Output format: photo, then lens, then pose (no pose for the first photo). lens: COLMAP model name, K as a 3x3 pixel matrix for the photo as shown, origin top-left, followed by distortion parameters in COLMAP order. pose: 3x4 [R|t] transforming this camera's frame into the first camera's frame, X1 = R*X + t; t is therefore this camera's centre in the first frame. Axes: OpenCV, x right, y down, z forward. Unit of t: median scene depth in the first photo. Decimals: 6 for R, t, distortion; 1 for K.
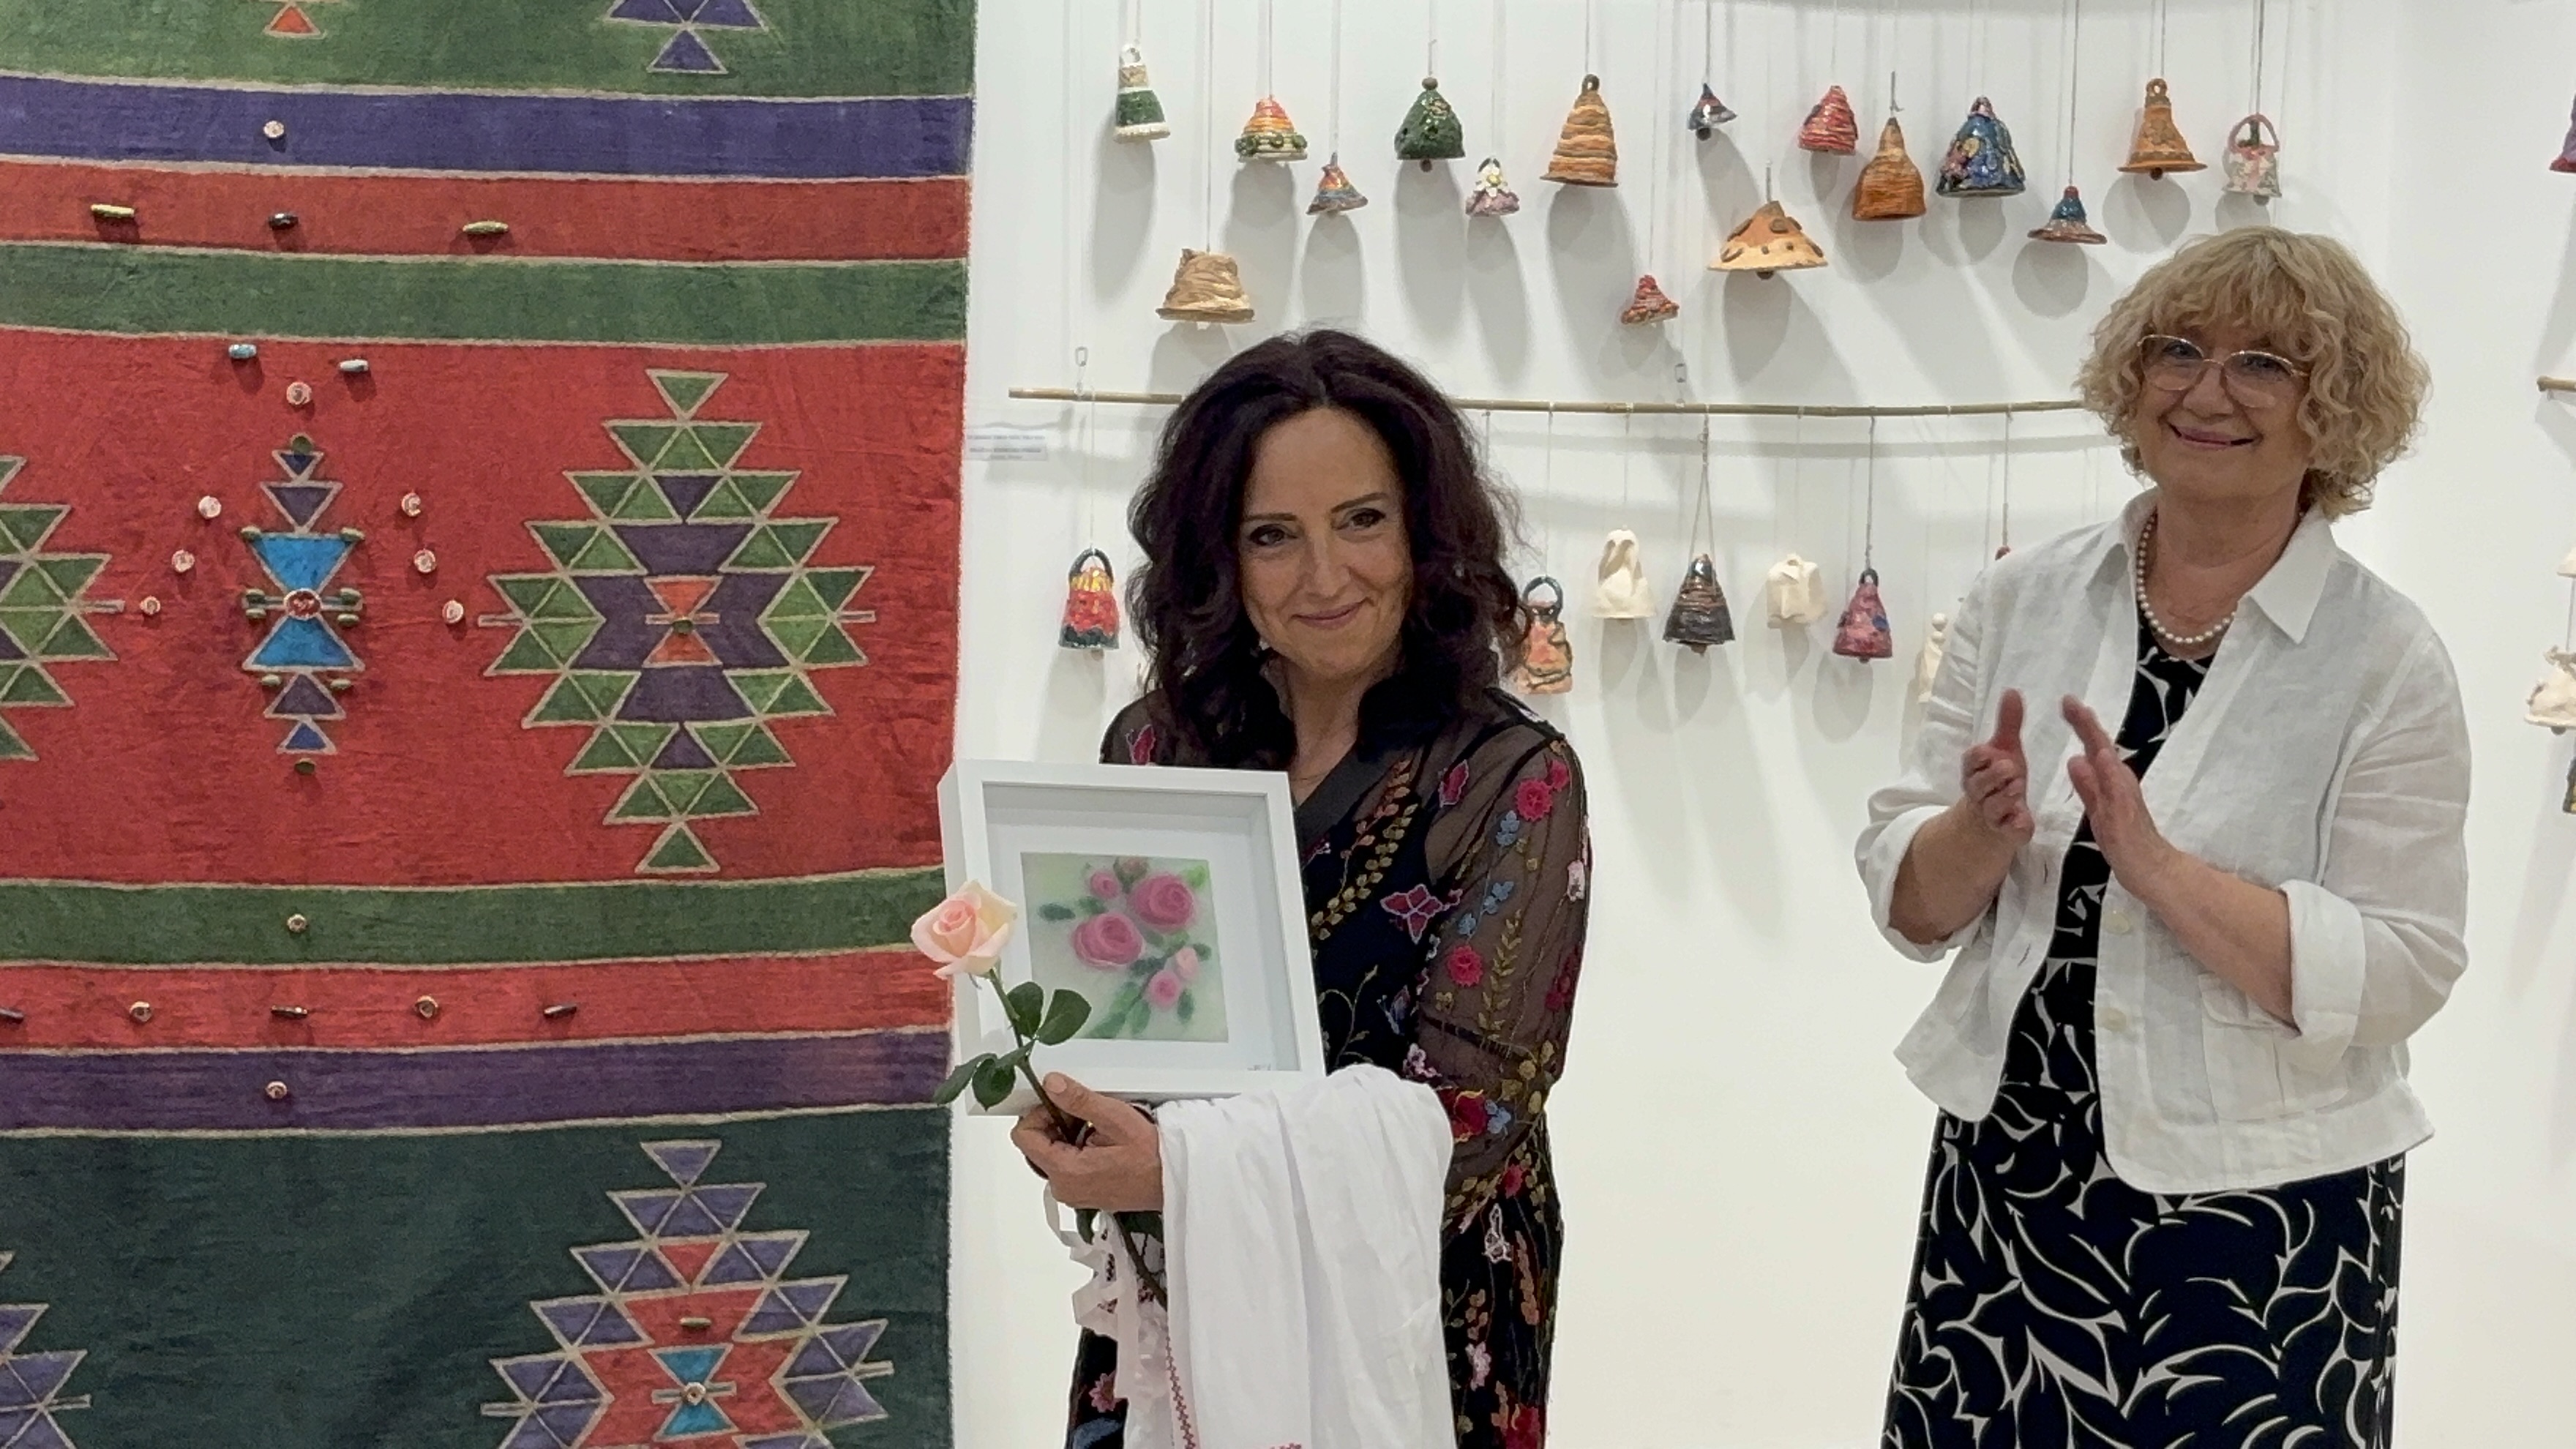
lens RADIAL K [[4832.9, 0, 1333.1], [0, 4832.9, 767.6], [0, 0, 1]] dist [0.174598, 0.000000]
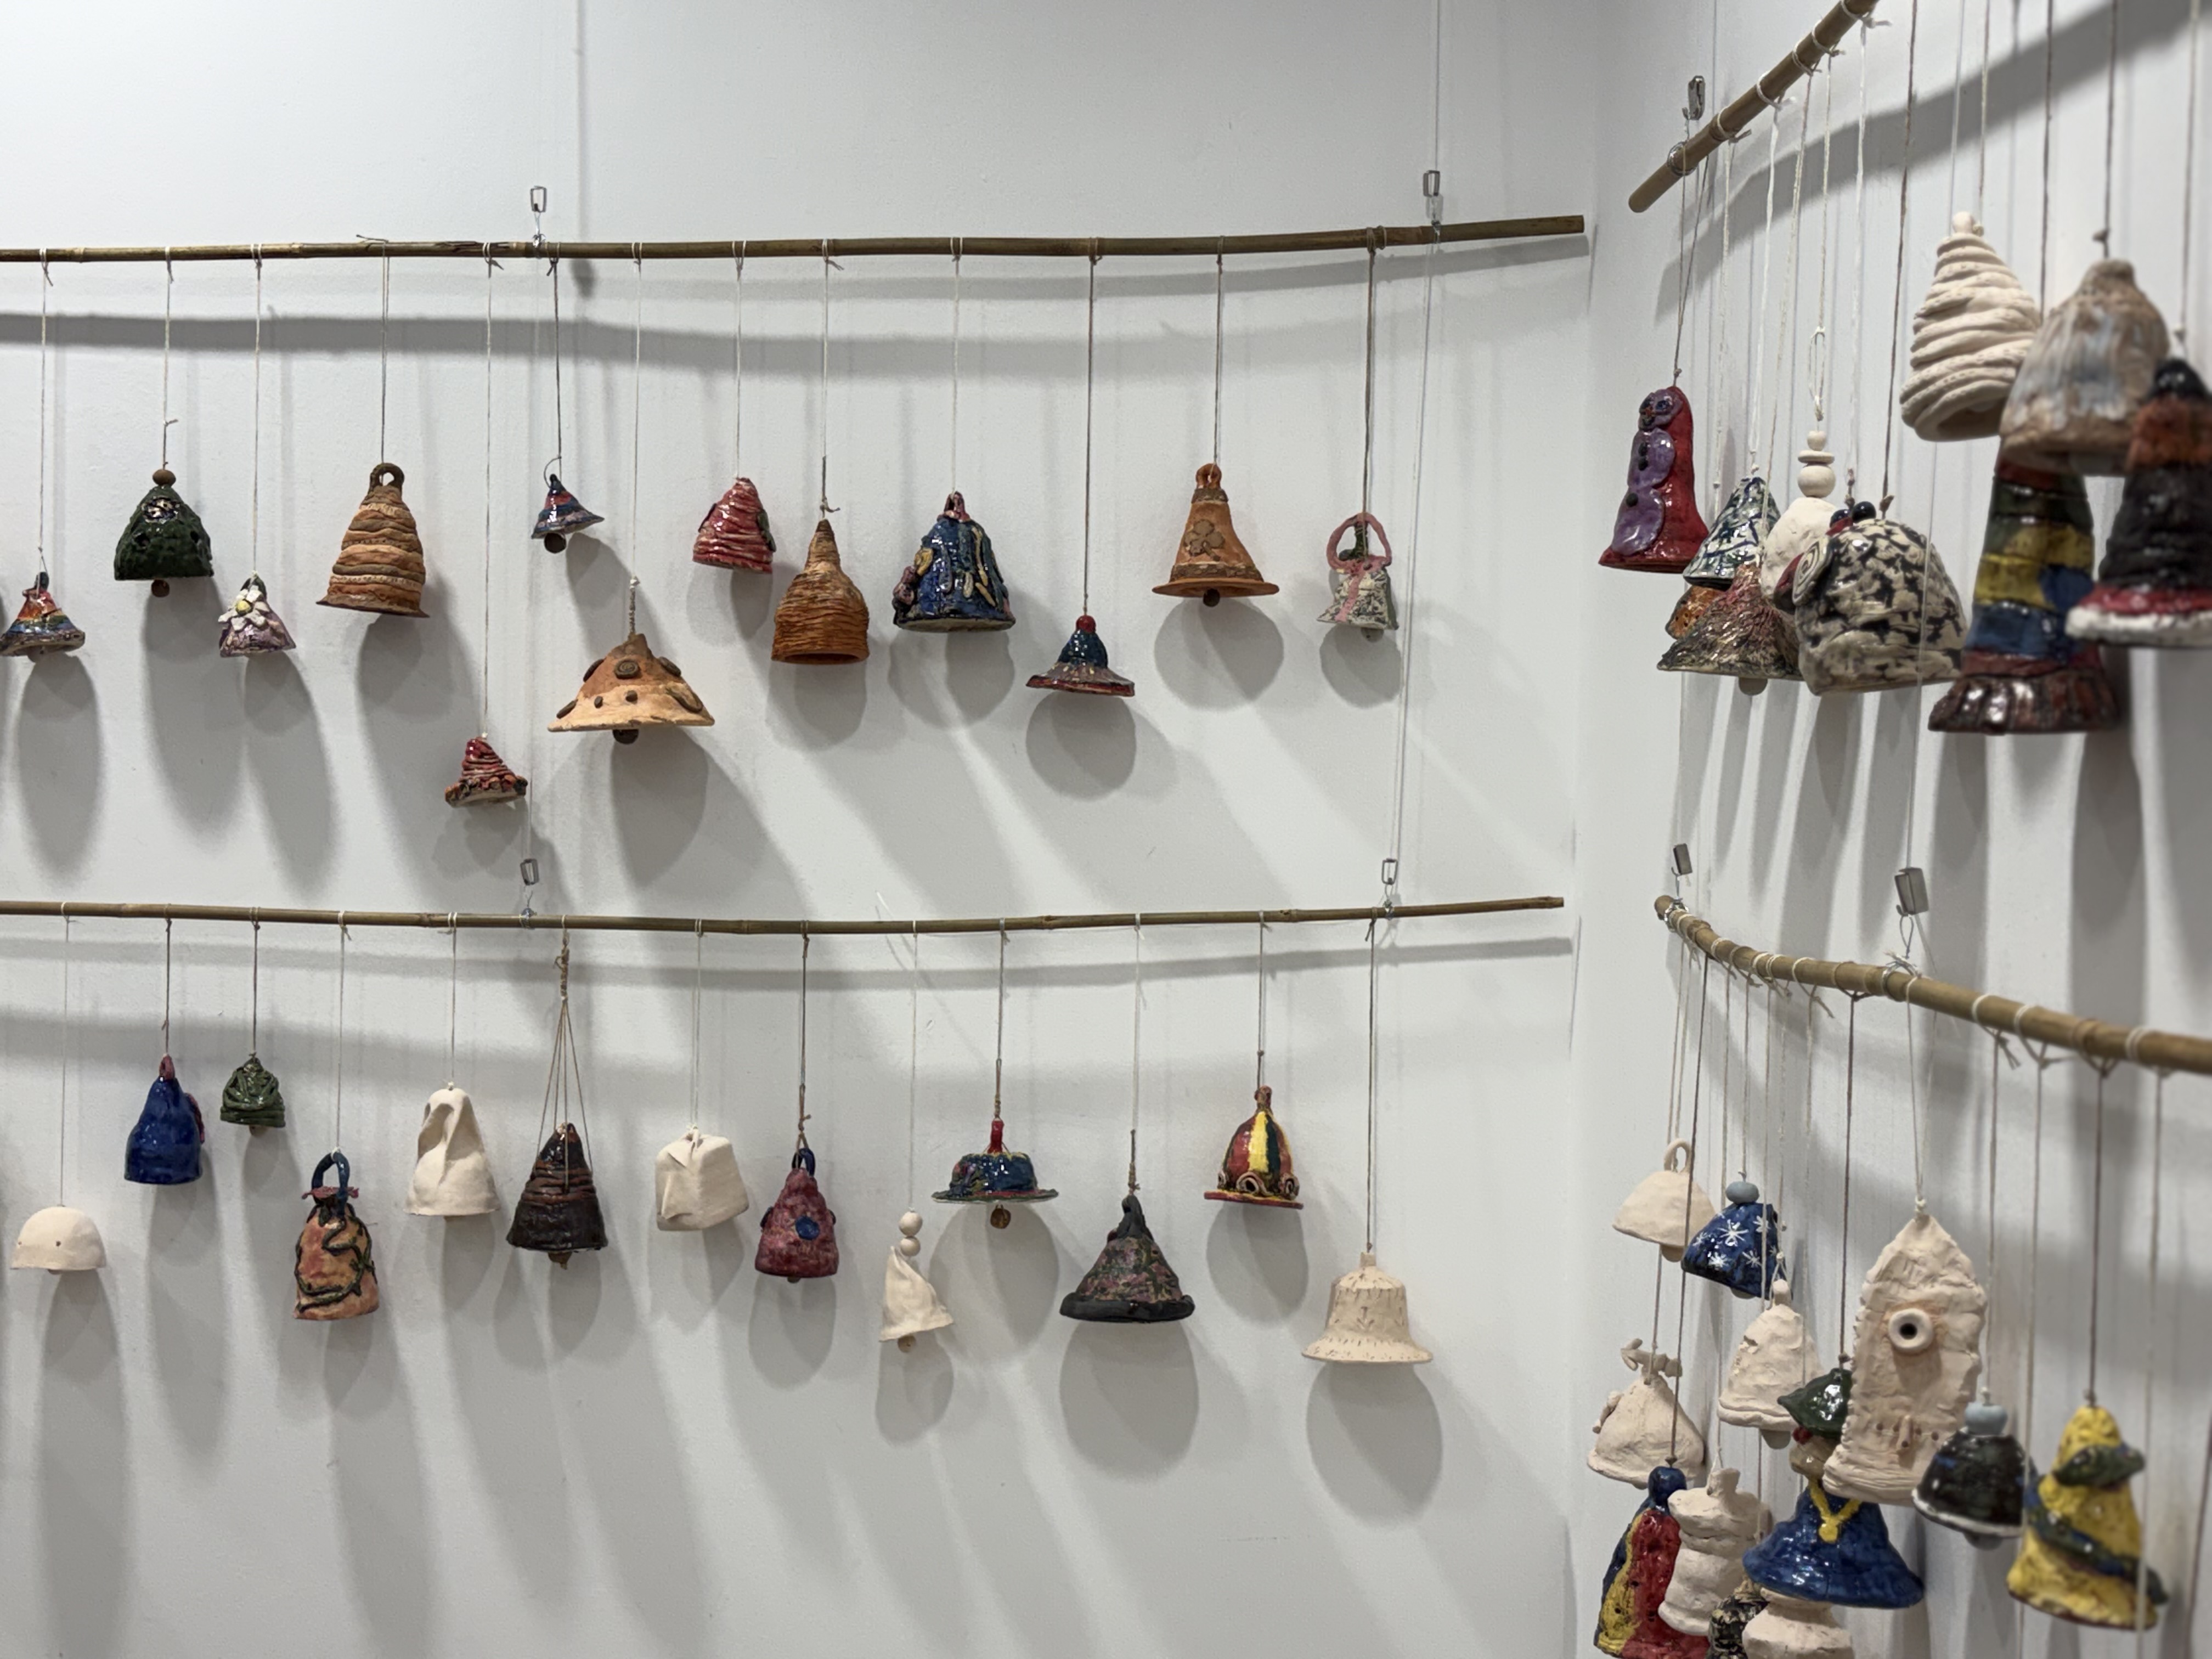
lens RADIAL K [[3023.5, 0, 1090.6], [0, 3023.5, 811.8], [0, 0, 1]] dist [0.058020, 0.000000]
pose [[0.970228, 0.000890, -0.242191, 0.259717], [-0.022773, 0.995898, -0.087570, -0.052463], [0.241120, 0.090478, 0.966268, 0.578668]]
